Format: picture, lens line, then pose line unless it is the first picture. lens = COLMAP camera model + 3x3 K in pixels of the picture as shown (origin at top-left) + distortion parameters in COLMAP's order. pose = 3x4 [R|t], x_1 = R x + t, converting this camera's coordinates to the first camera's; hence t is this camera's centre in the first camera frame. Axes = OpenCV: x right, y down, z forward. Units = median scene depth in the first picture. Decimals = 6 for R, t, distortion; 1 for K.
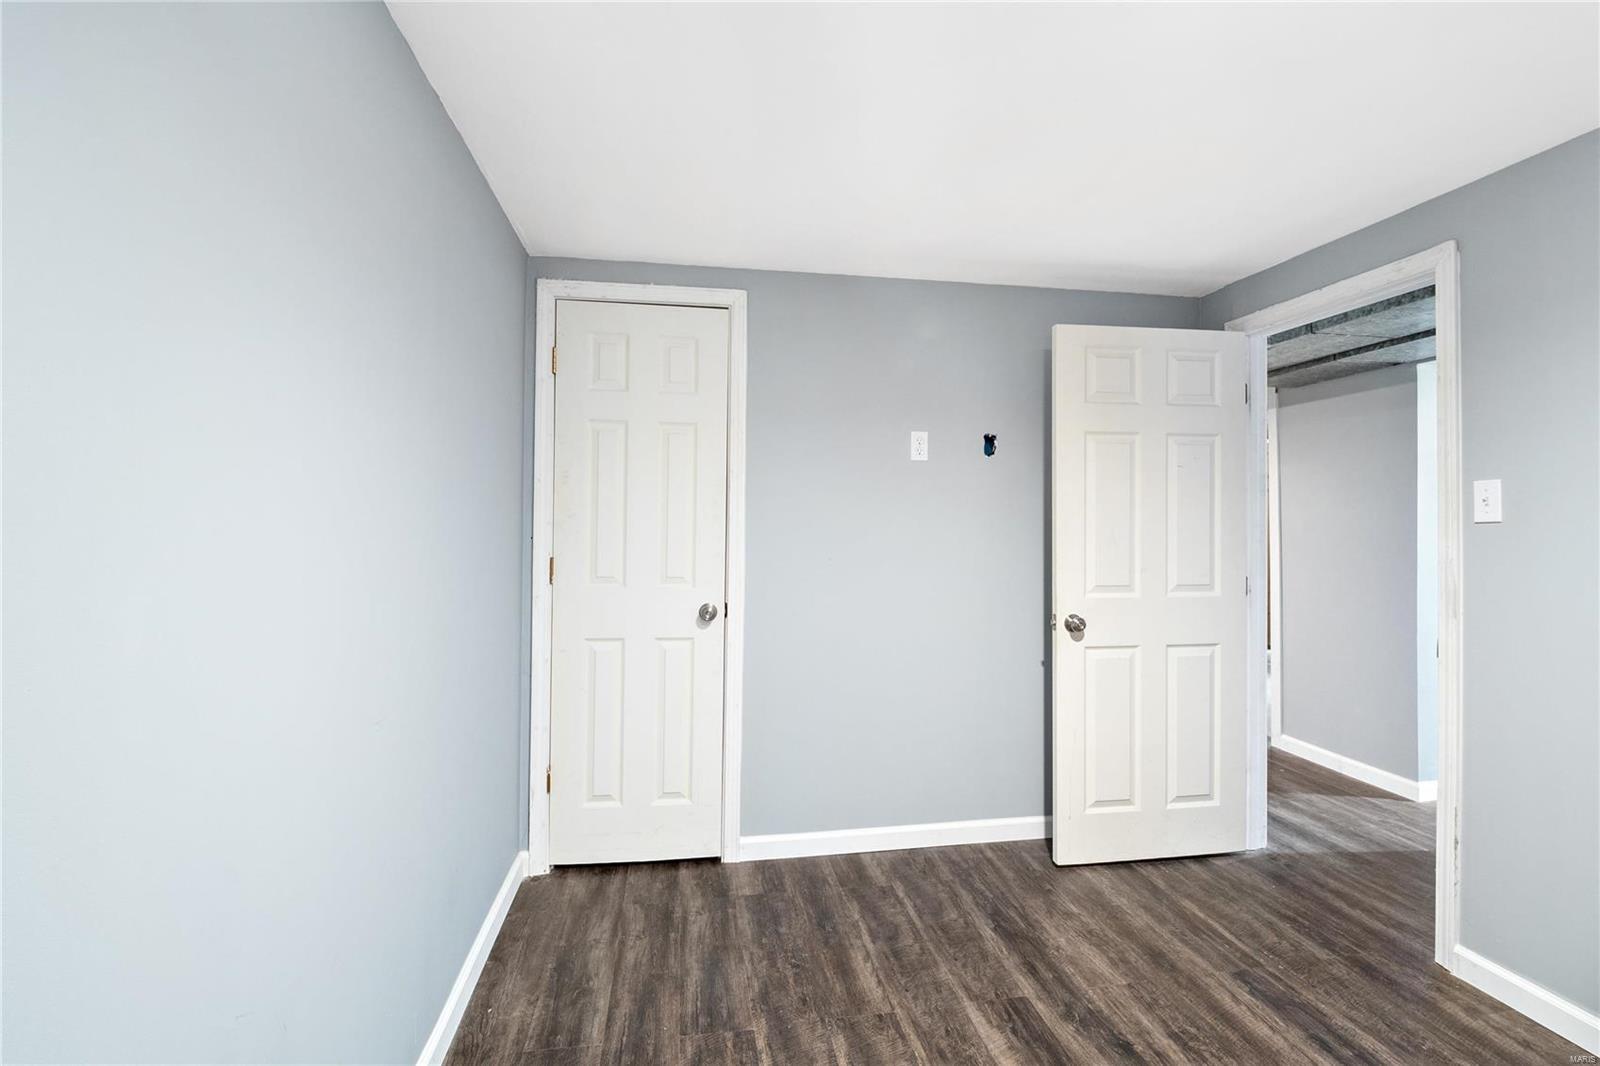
lens RADIAL K [[756.1, 0, 809.2], [0, 756.1, 530.7], [0, 0, 1]] dist [-0.006307, 0.000114]
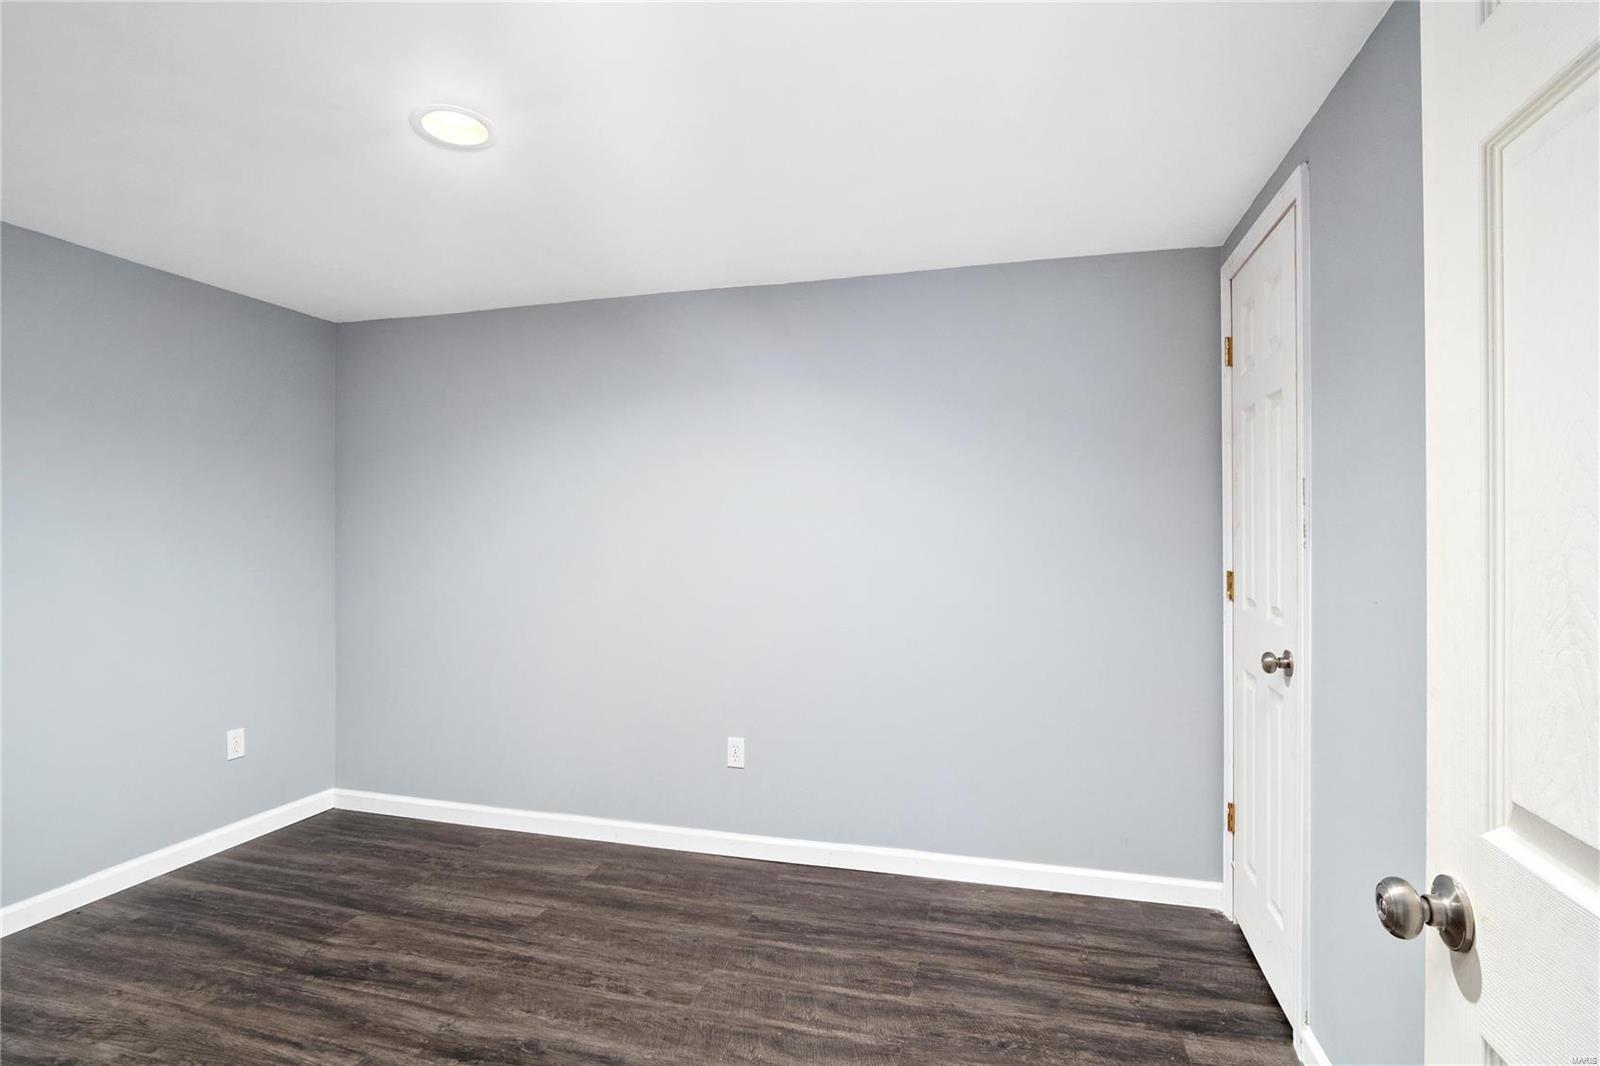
lens RADIAL K [[756.1, 0, 802.7], [0, 756.1, 532.7], [0, 0, 1]] dist [-0.006307, 0.000114]
pose [[-0.423562, -0.011119, -0.905799, 0.874923], [-0.003719, 0.999938, -0.010535, 0.006420], [0.905859, -0.001093, -0.423577, 1.180125]]
